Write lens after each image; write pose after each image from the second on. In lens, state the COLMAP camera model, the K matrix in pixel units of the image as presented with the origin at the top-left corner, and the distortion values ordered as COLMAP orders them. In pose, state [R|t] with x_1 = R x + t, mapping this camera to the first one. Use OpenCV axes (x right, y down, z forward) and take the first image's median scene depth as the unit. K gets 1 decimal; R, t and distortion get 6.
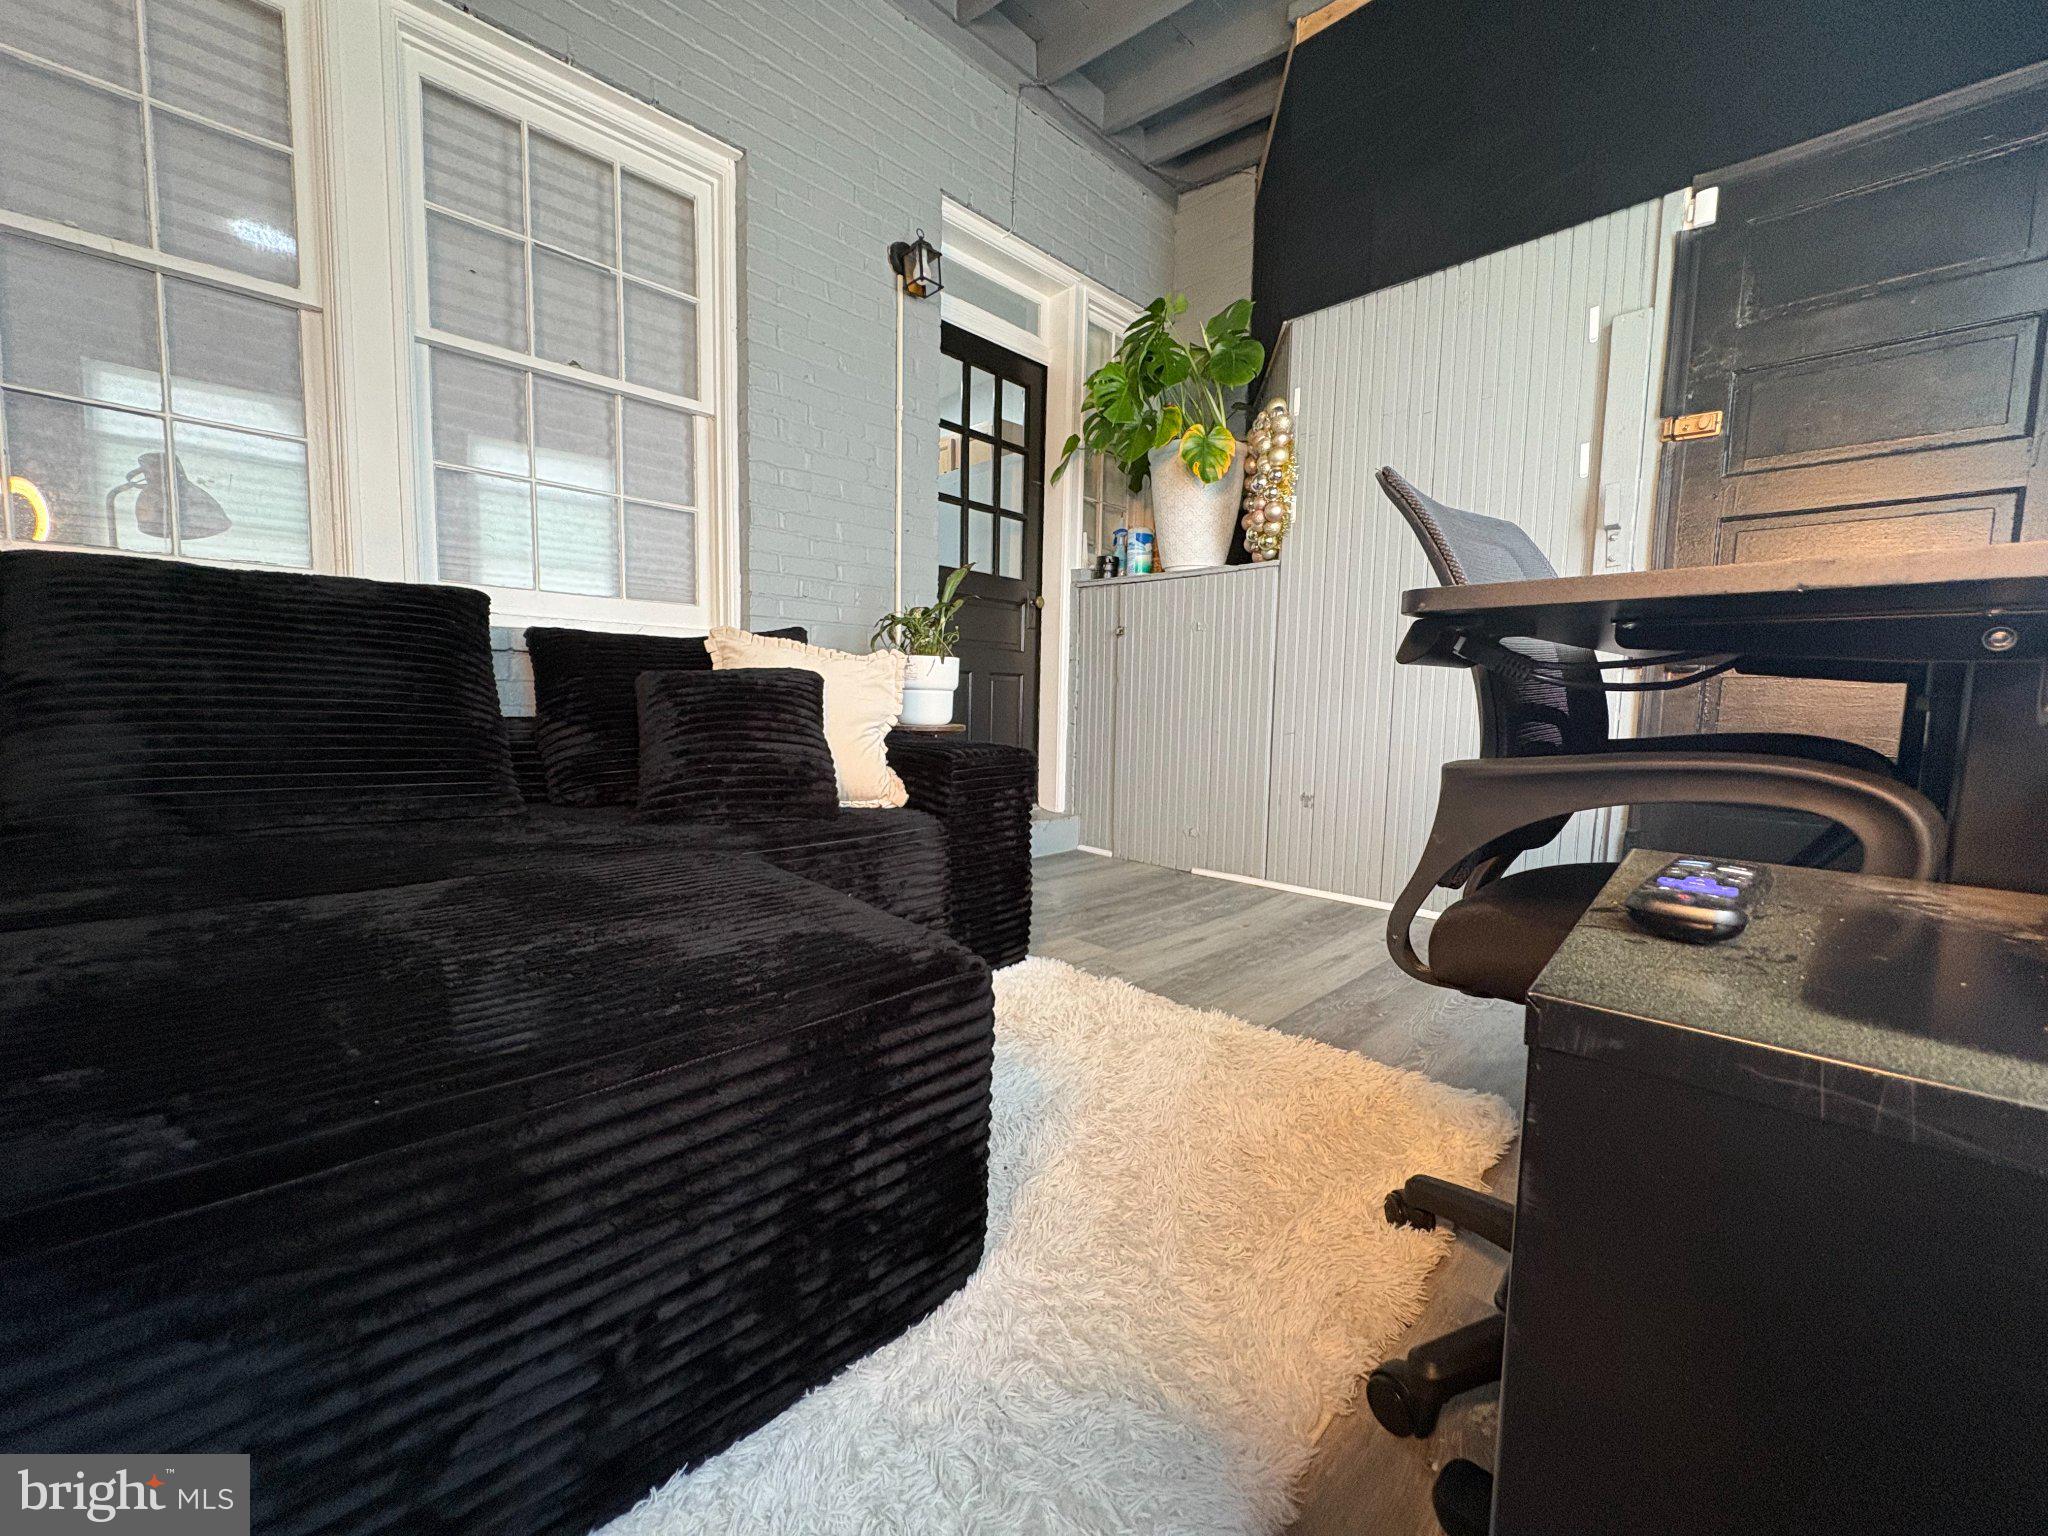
lens RADIAL K [[811.0, 0, 1020.6], [0, 811.0, 765.2], [0, 0, 1]] dist [0.001413, -0.000346]
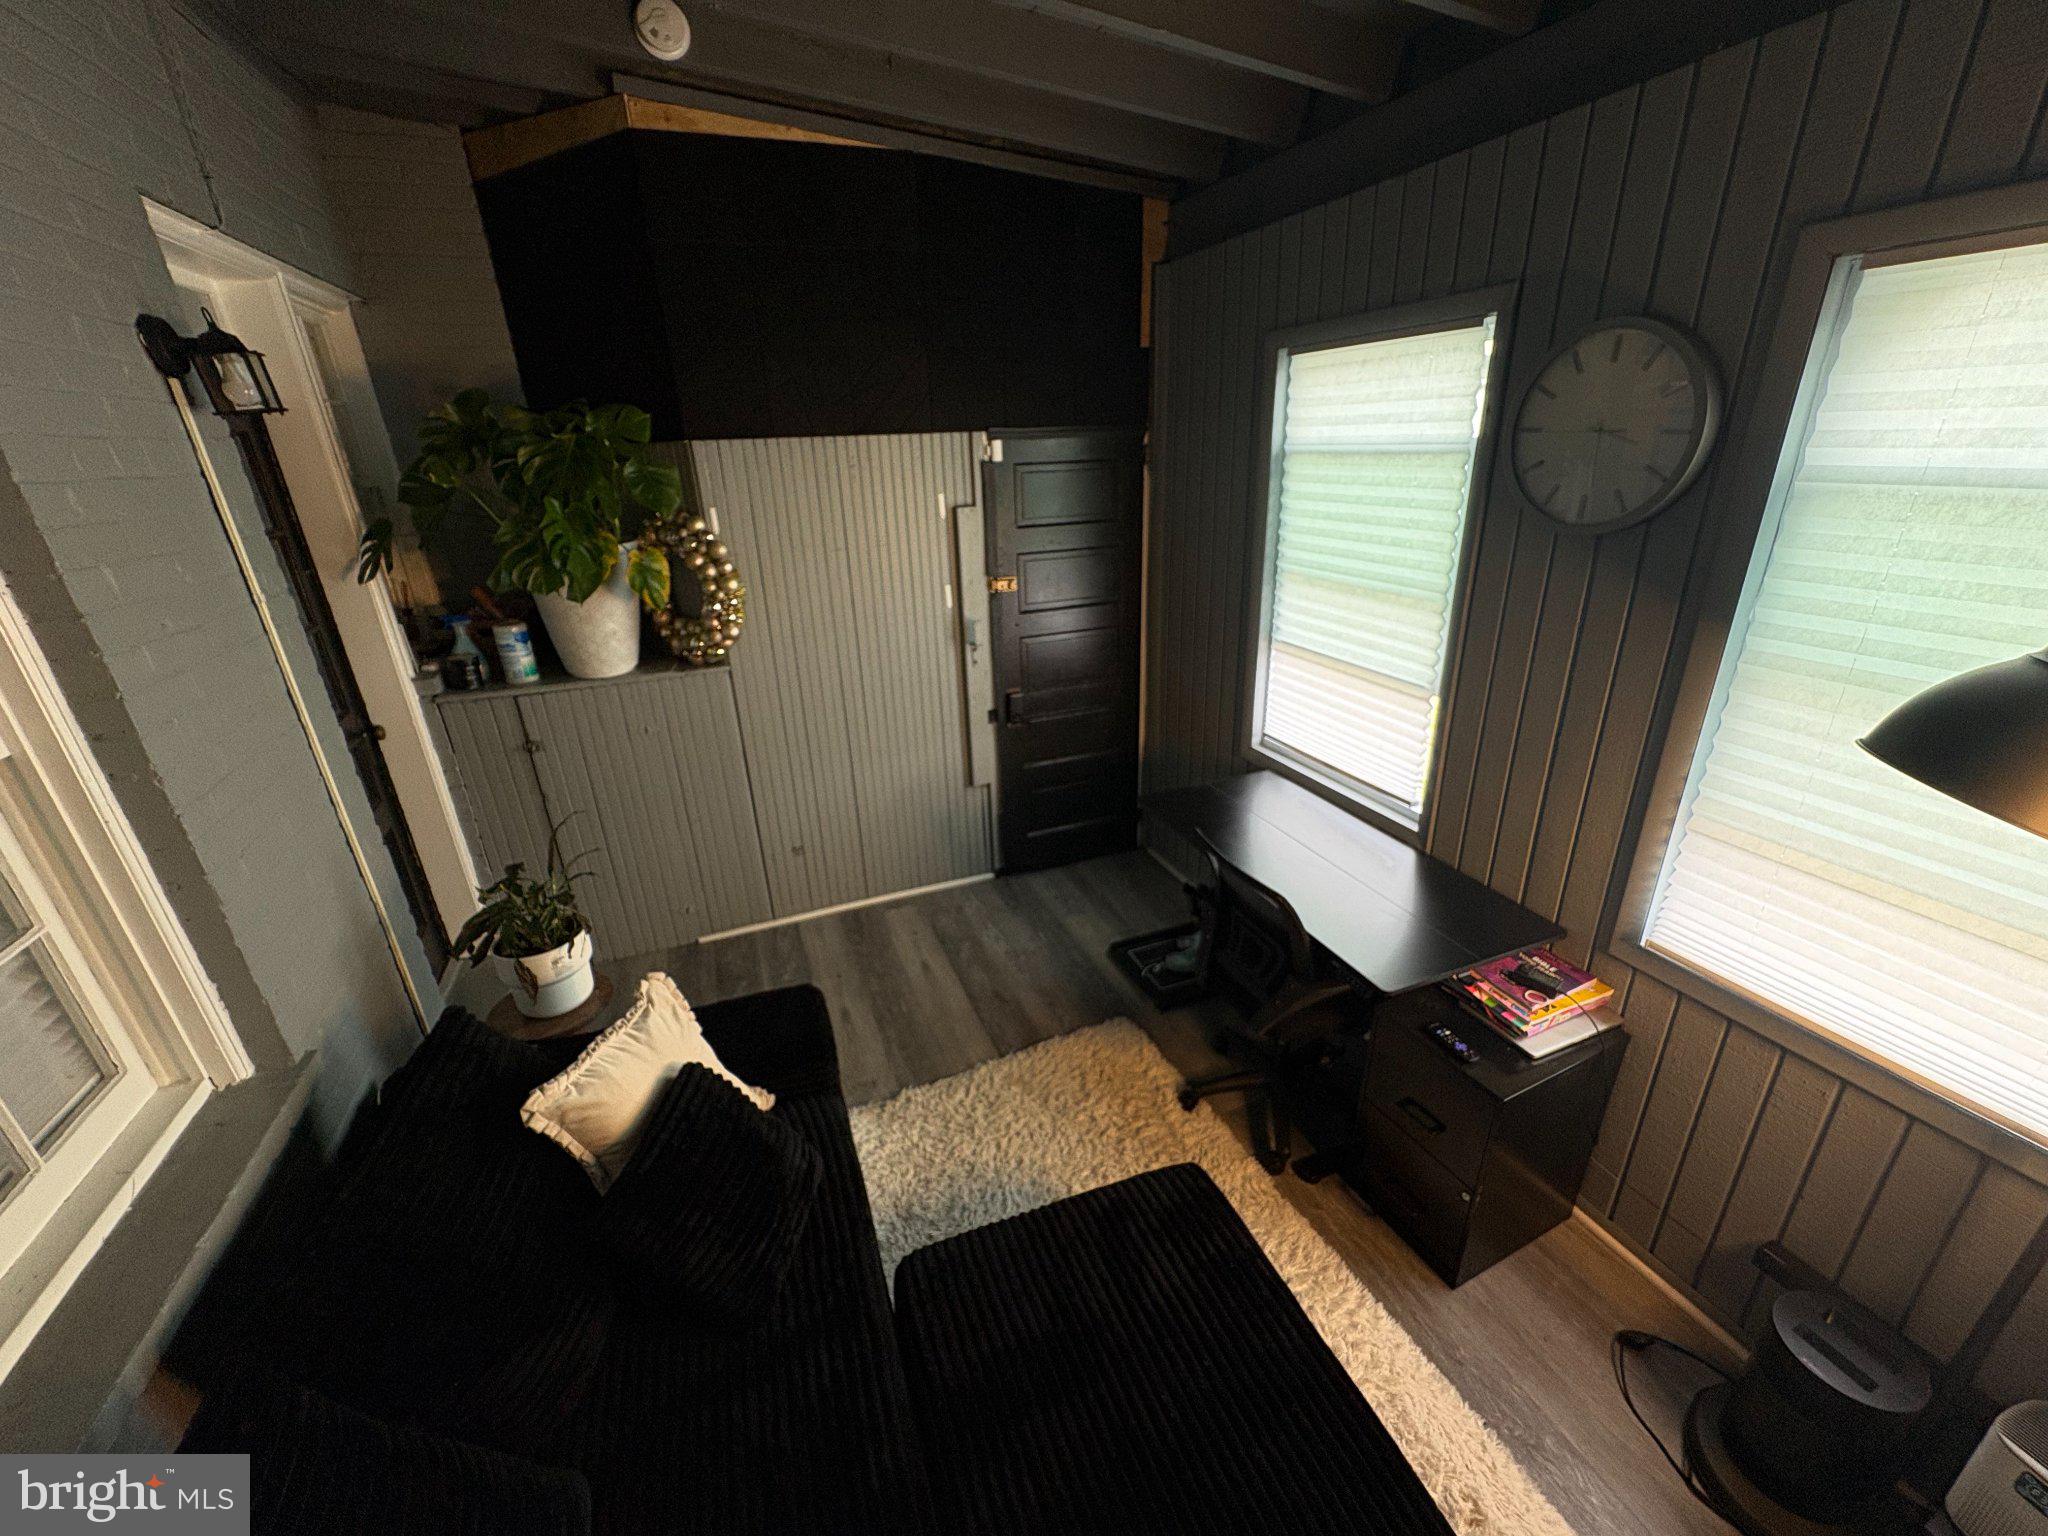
lens RADIAL K [[811.0, 0, 1022.0], [0, 811.0, 769.4], [0, 0, 1]] dist [0.001413, -0.000346]
pose [[0.392341, -0.378892, 0.838158, -0.592287], [0.125451, 0.924747, 0.359312, -0.560274], [-0.911225, -0.035825, 0.410349, 0.227732]]
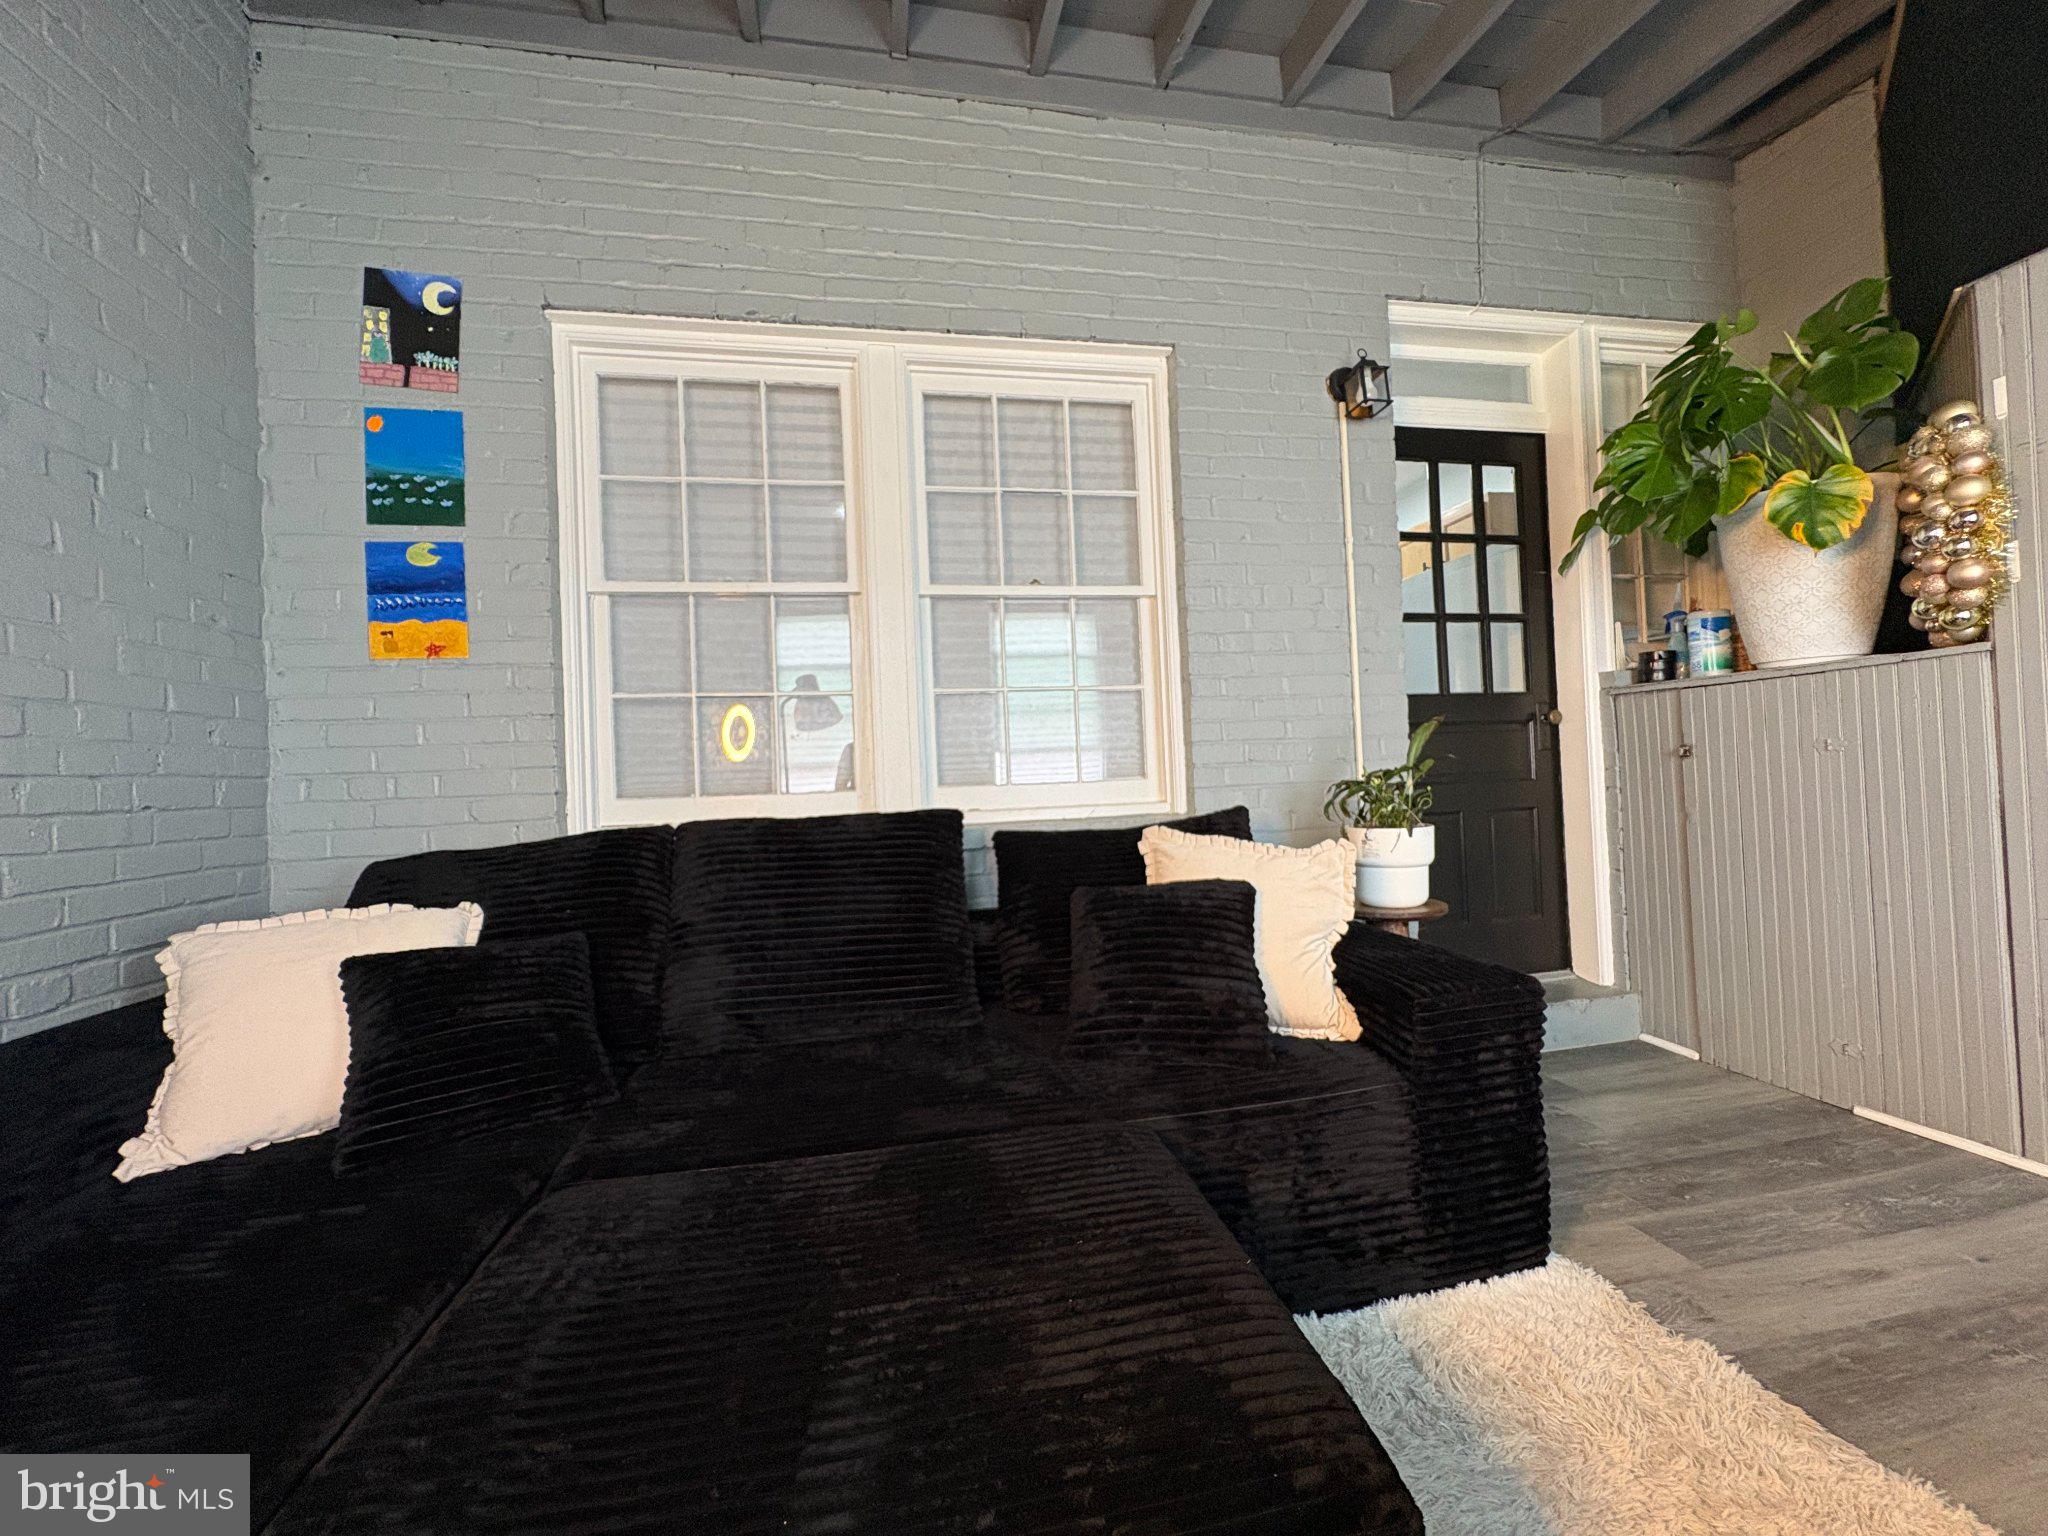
lens RADIAL K [[811.0, 0, 1025.6], [0, 811.0, 768.5], [0, 0, 1]] dist [0.001413, -0.000346]
pose [[0.832752, -0.062713, -0.550083, 0.040069], [0.012462, 0.995435, -0.094620, -0.124705], [0.553506, 0.071940, 0.829732, 0.074760]]
